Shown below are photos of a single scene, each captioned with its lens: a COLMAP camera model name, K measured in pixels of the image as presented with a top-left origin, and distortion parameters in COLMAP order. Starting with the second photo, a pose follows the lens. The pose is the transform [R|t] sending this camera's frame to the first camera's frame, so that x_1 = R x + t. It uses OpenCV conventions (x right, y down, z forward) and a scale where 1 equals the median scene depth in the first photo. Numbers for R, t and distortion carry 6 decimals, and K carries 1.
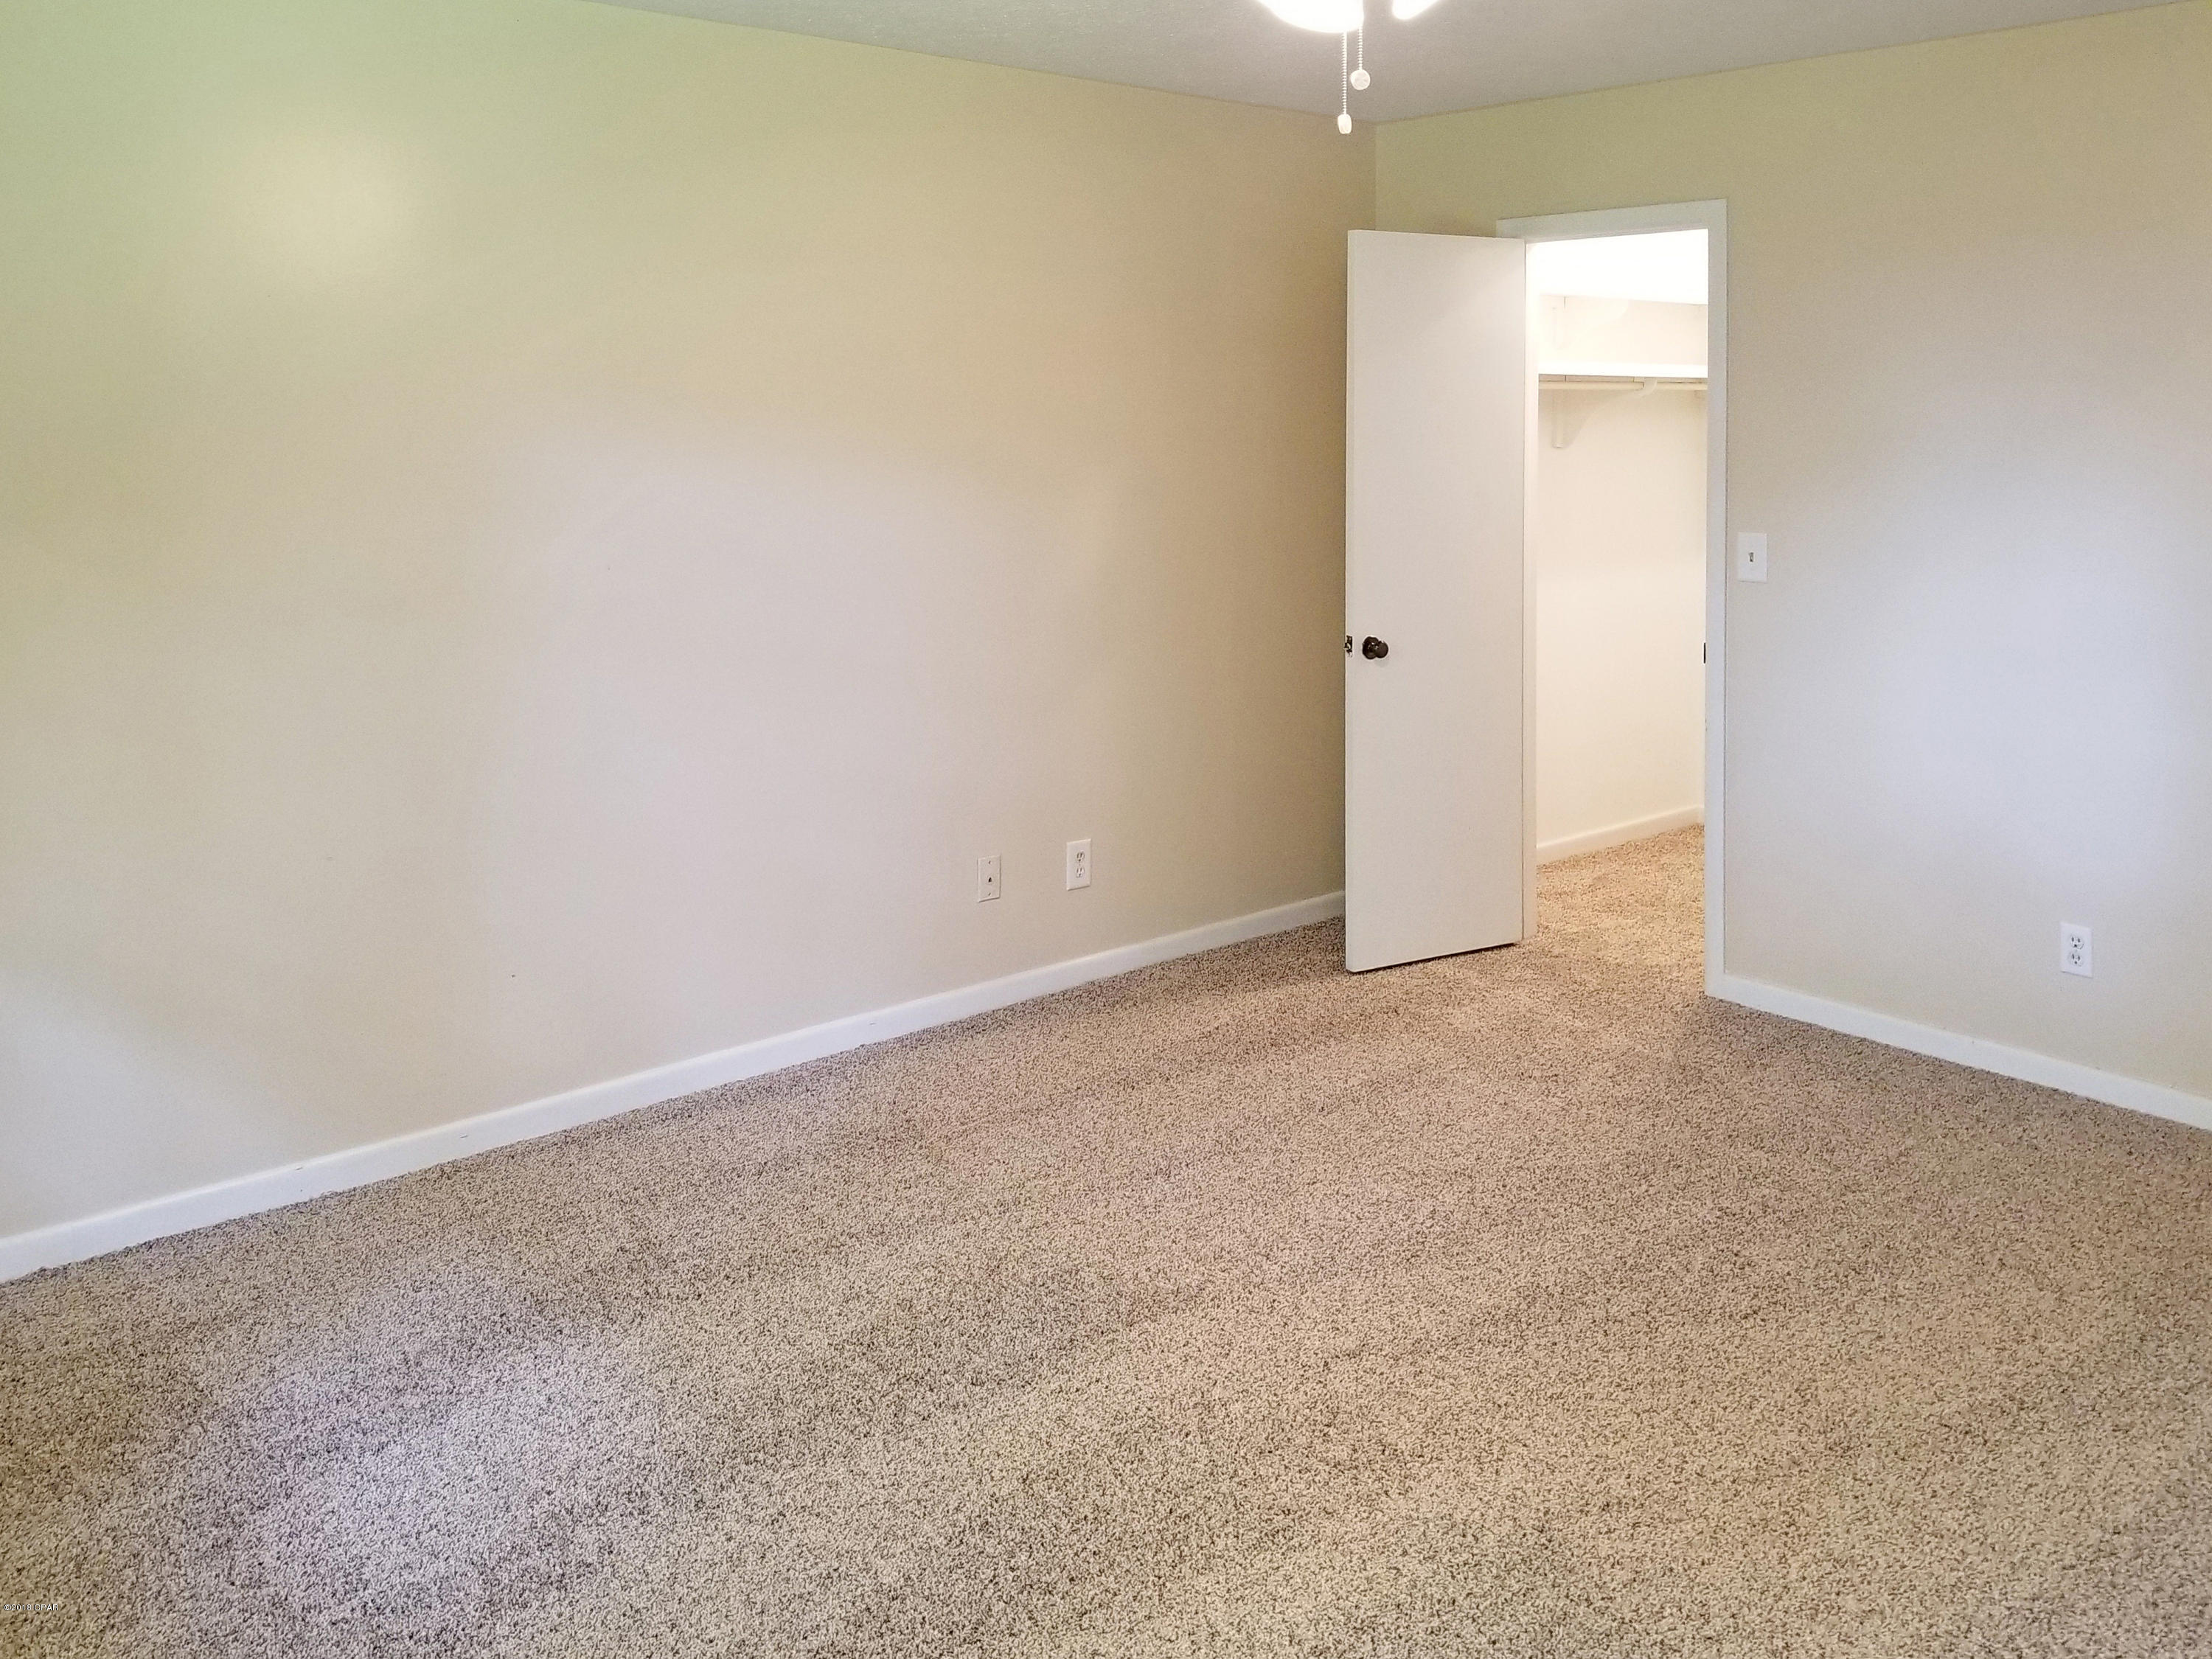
lens RADIAL K [[1706.1, 0, 1106.0], [0, 1706.1, 829.5], [0, 0, 1]] dist [-0.003295, -0.026637]
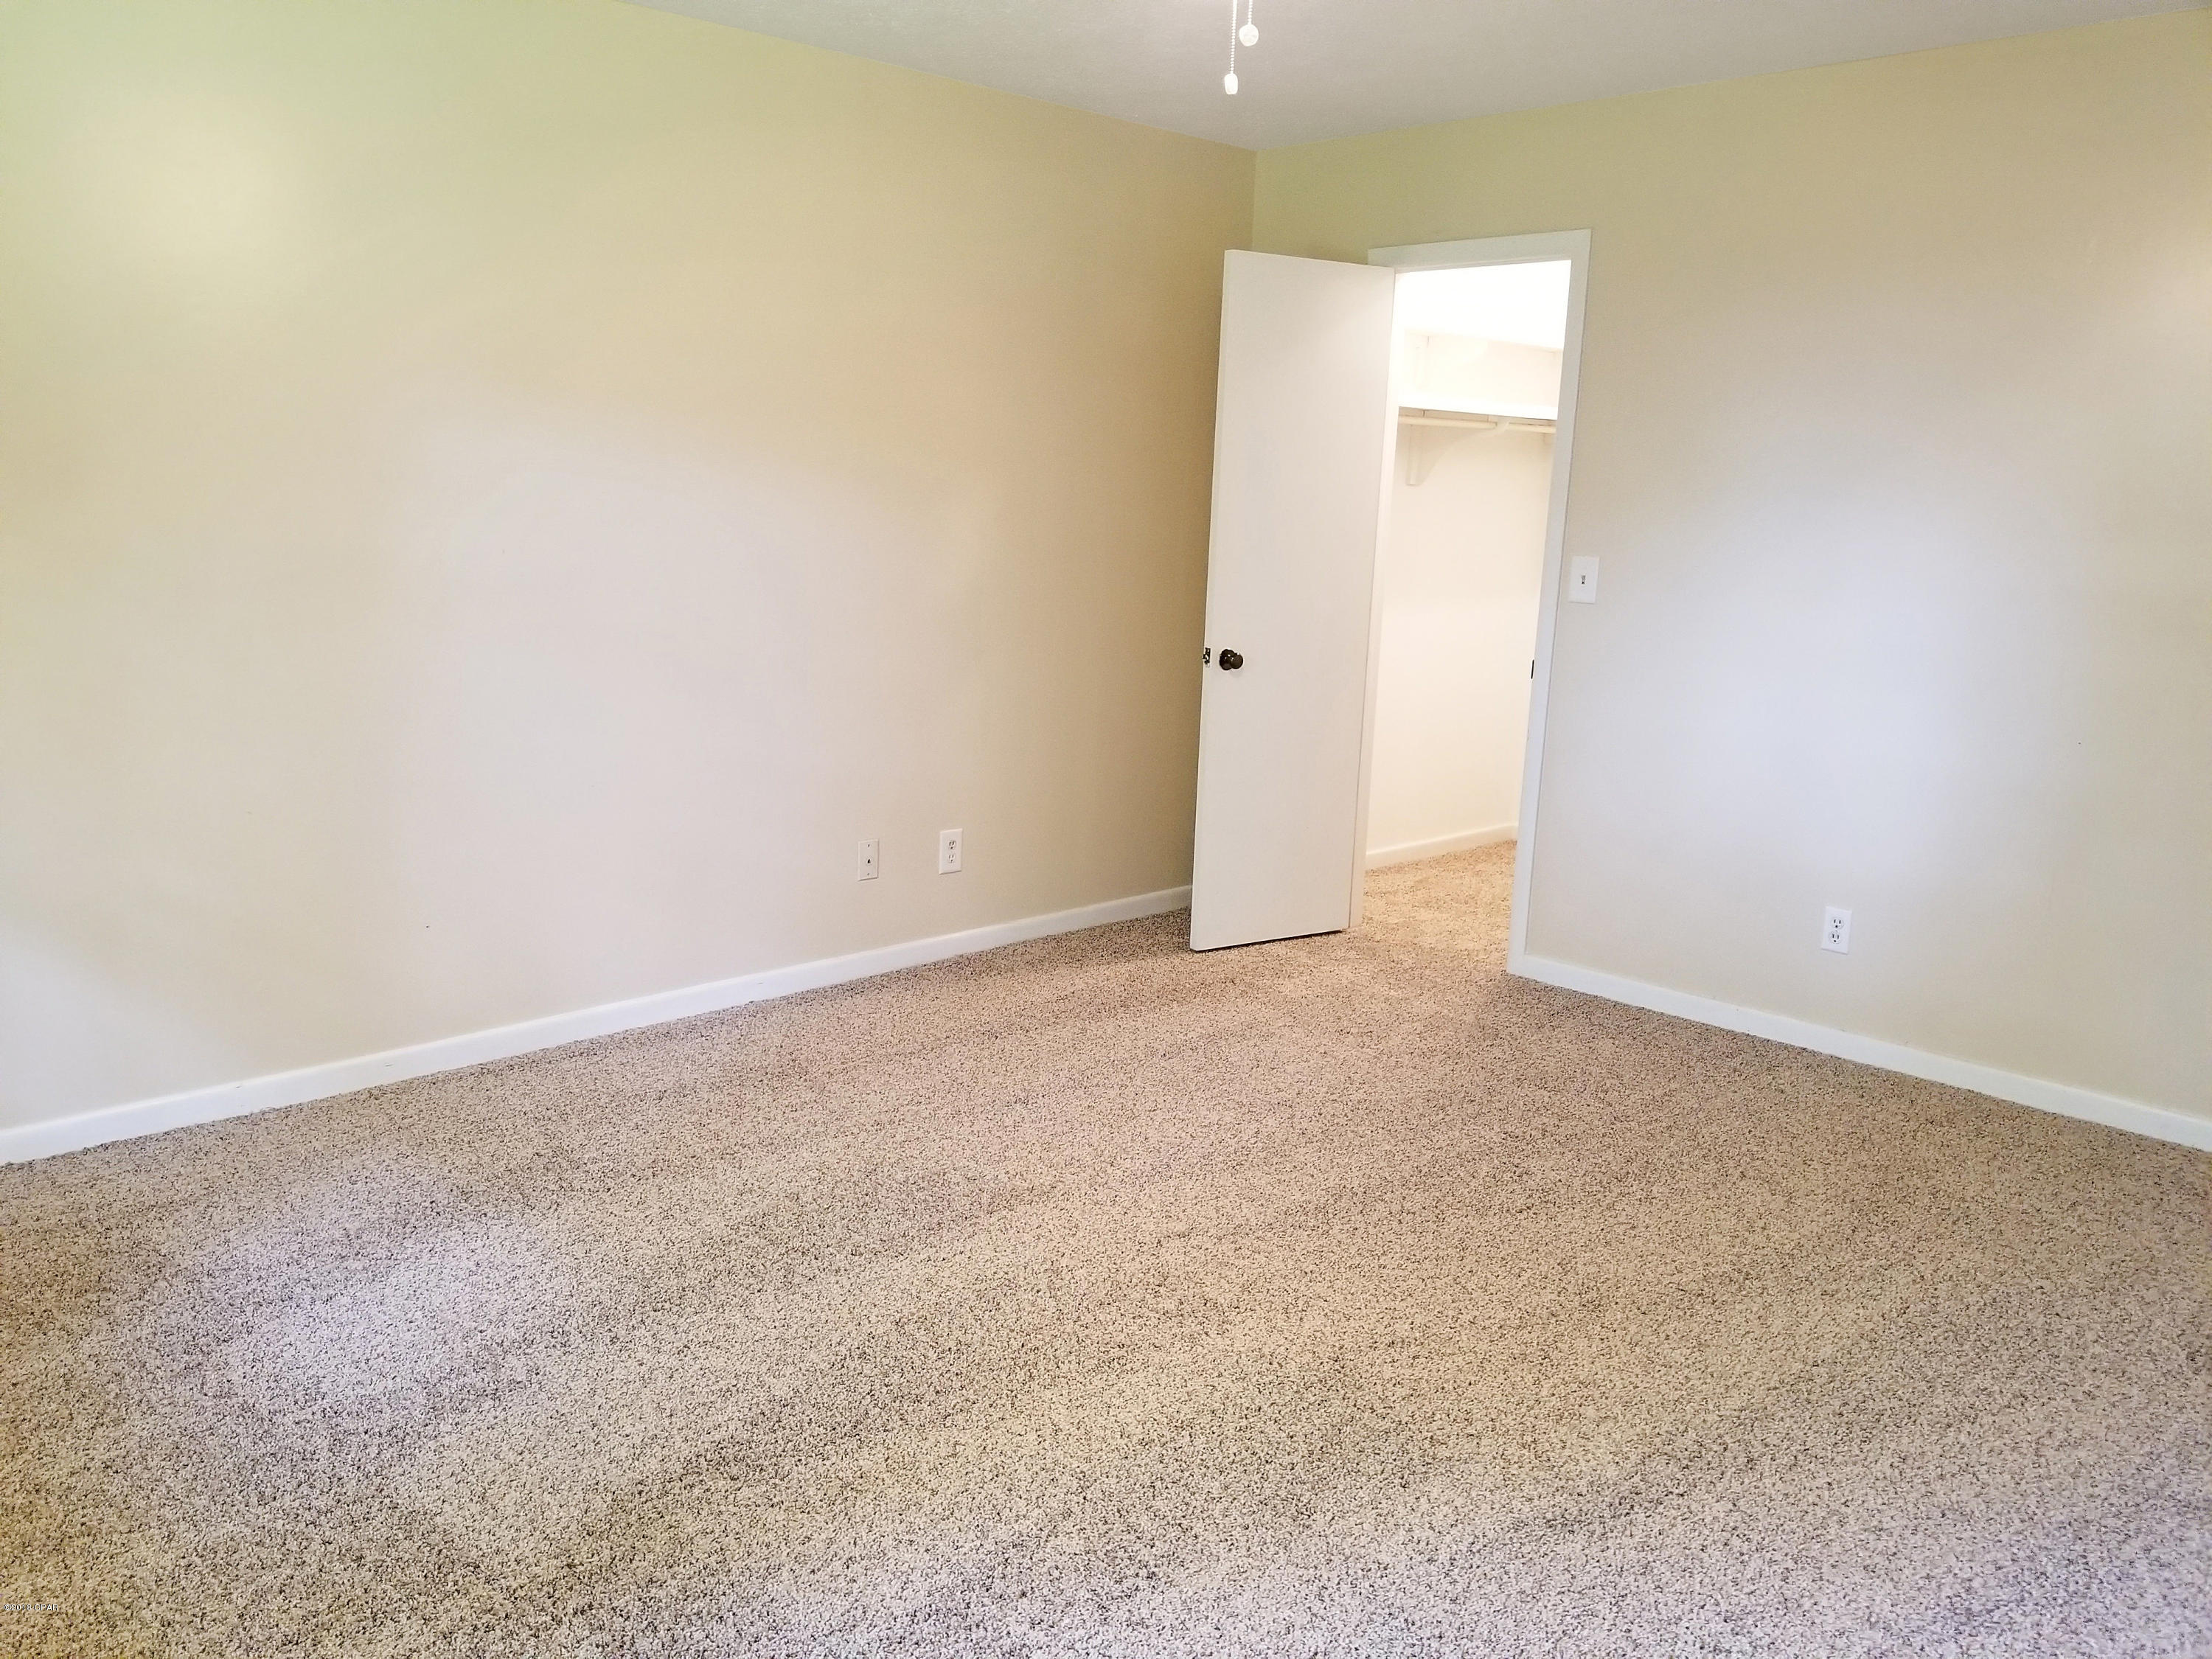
lens RADIAL K [[1698.1, 0, 1106.0], [0, 1698.1, 829.5], [0, 0, 1]] dist [0.016517, -0.065240]
pose [[0.997207, 0.007119, 0.074351, 0.004904], [-0.003637, 0.998895, -0.046866, 0.086102], [-0.074603, 0.046464, 0.996130, -0.158832]]
